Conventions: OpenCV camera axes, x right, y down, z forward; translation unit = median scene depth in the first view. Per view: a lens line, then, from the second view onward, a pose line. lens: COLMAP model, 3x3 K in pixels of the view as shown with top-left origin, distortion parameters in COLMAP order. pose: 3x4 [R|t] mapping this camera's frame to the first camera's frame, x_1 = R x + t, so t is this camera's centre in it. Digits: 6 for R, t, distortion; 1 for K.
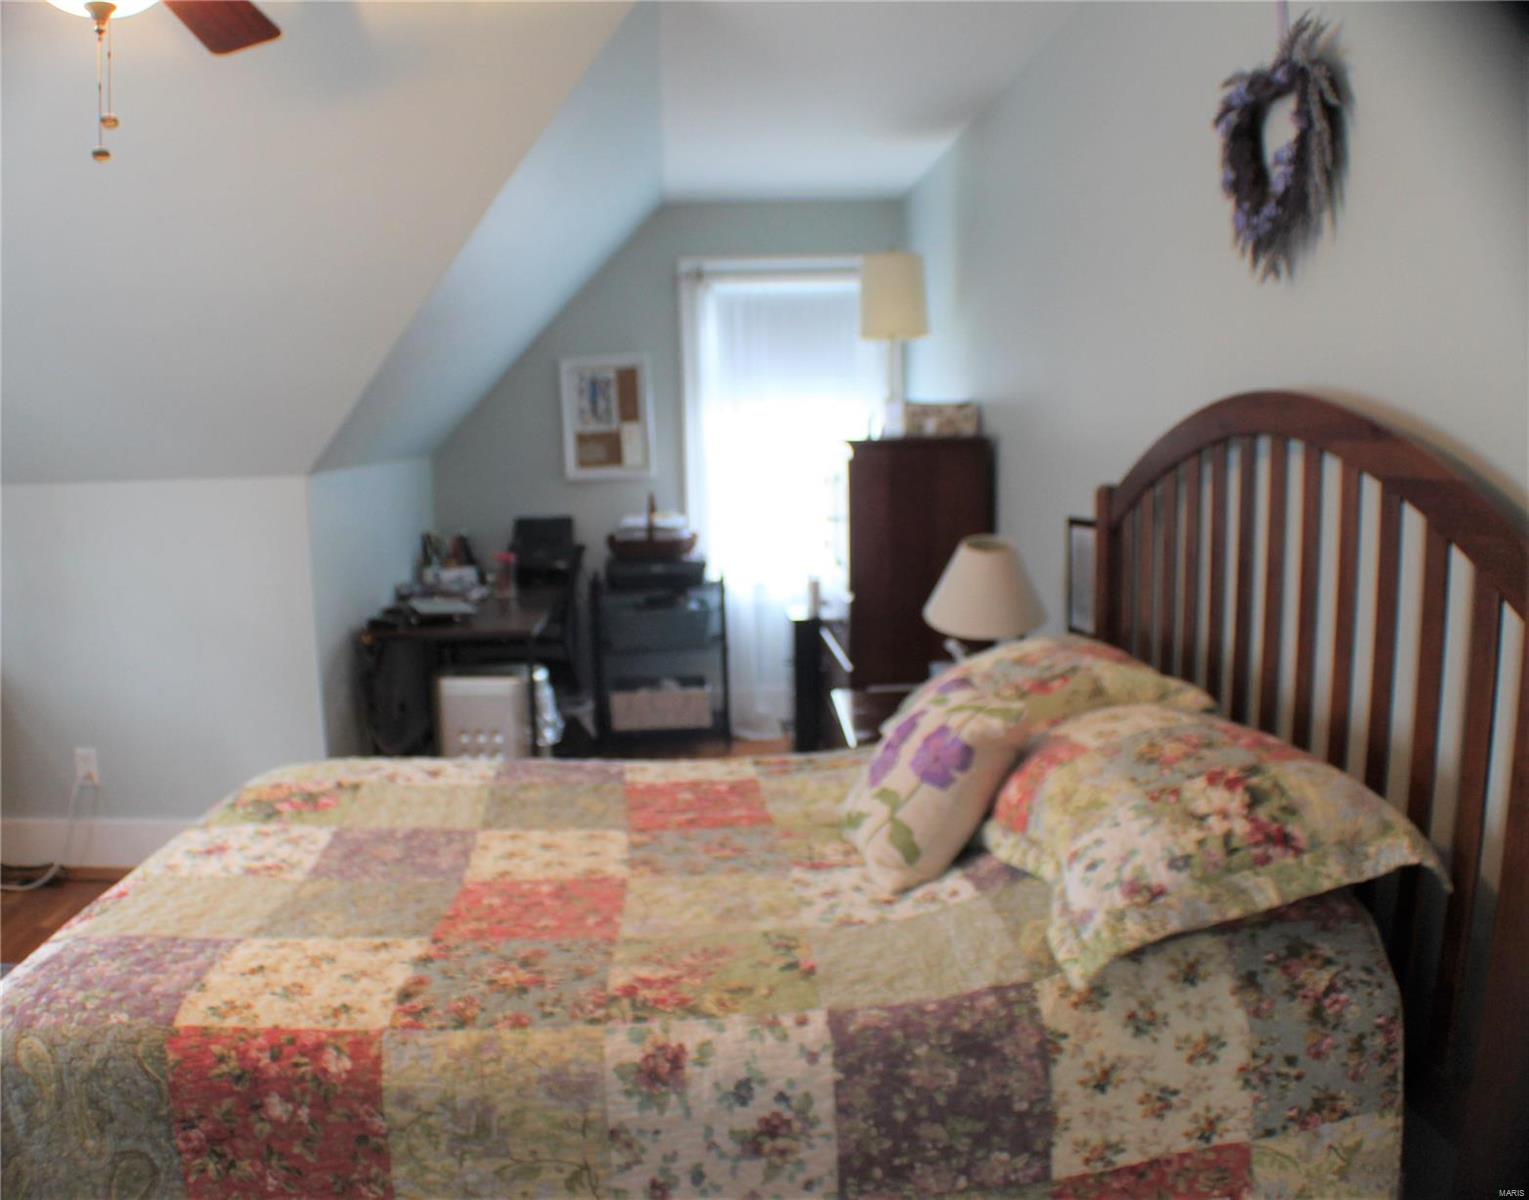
lens RADIAL K [[1229.6, 0, 764.5], [0, 1229.6, 600.0], [0, 0, 1]] dist [-0.218555, 0.070586]
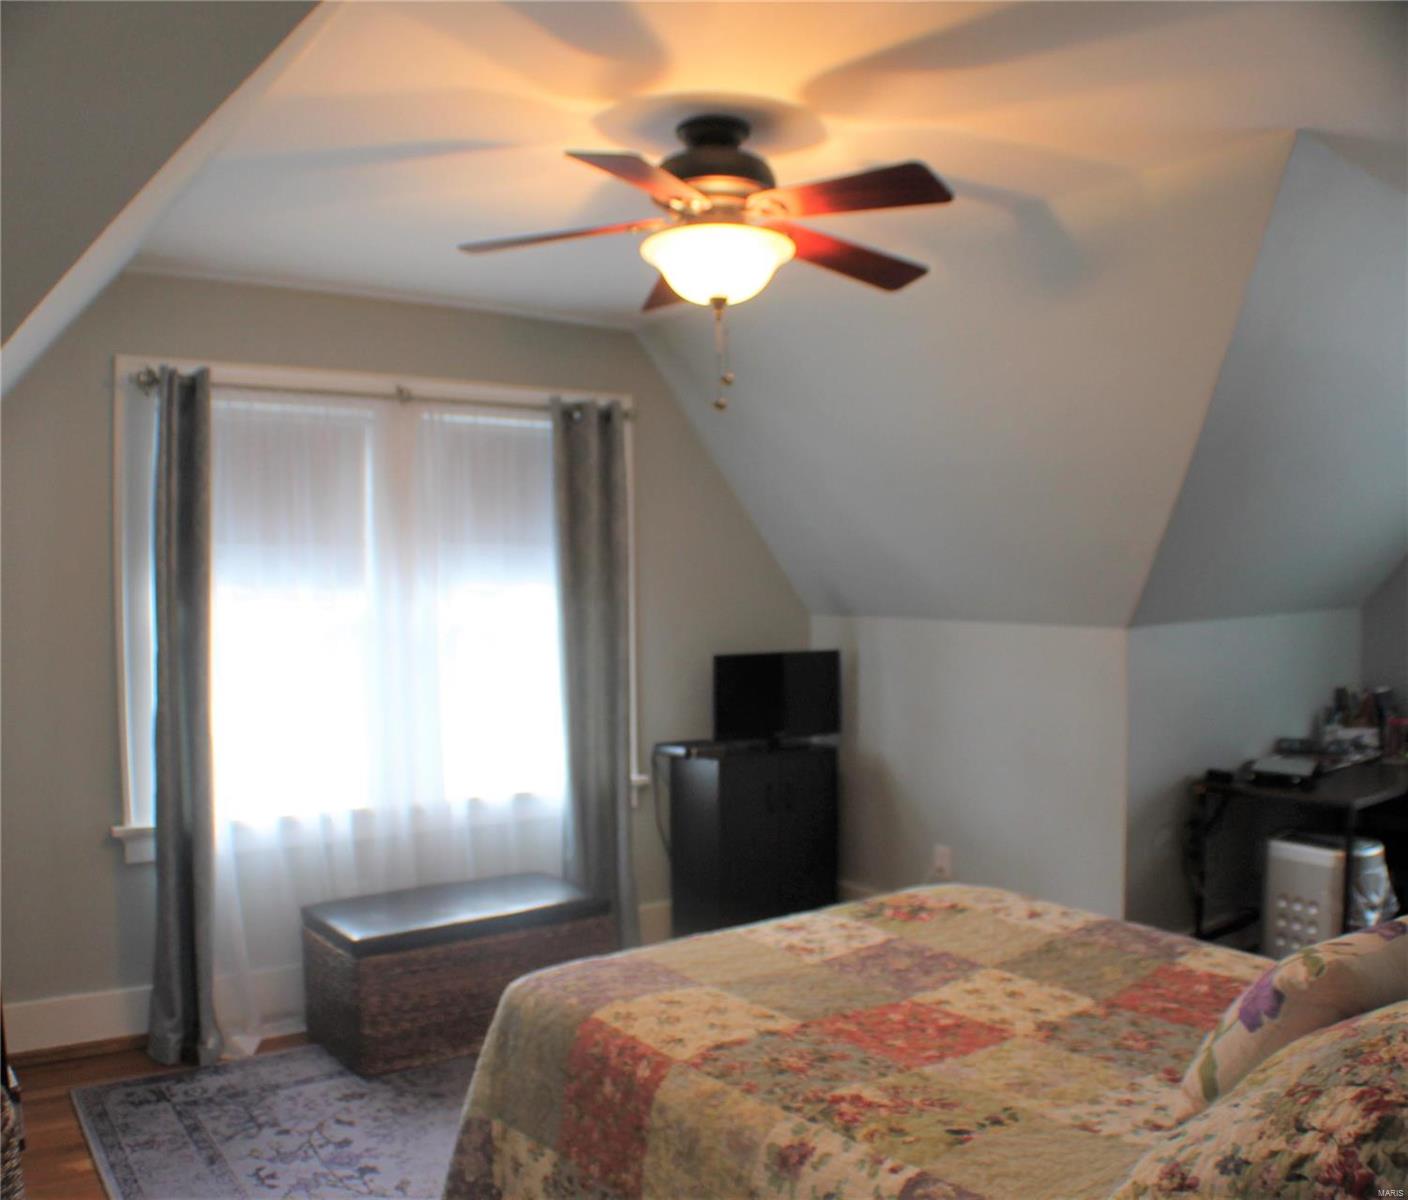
lens RADIAL K [[1279.8, 0, 704.0], [0, 1279.8, 600.0], [0, 0, 1]] dist [-0.221173, 0.083960]
pose [[0.534209, 0.028002, -0.844888, 0.857488], [-0.110281, 0.993219, -0.036811, -0.111140], [0.838128, 0.112840, 0.533675, 0.180172]]
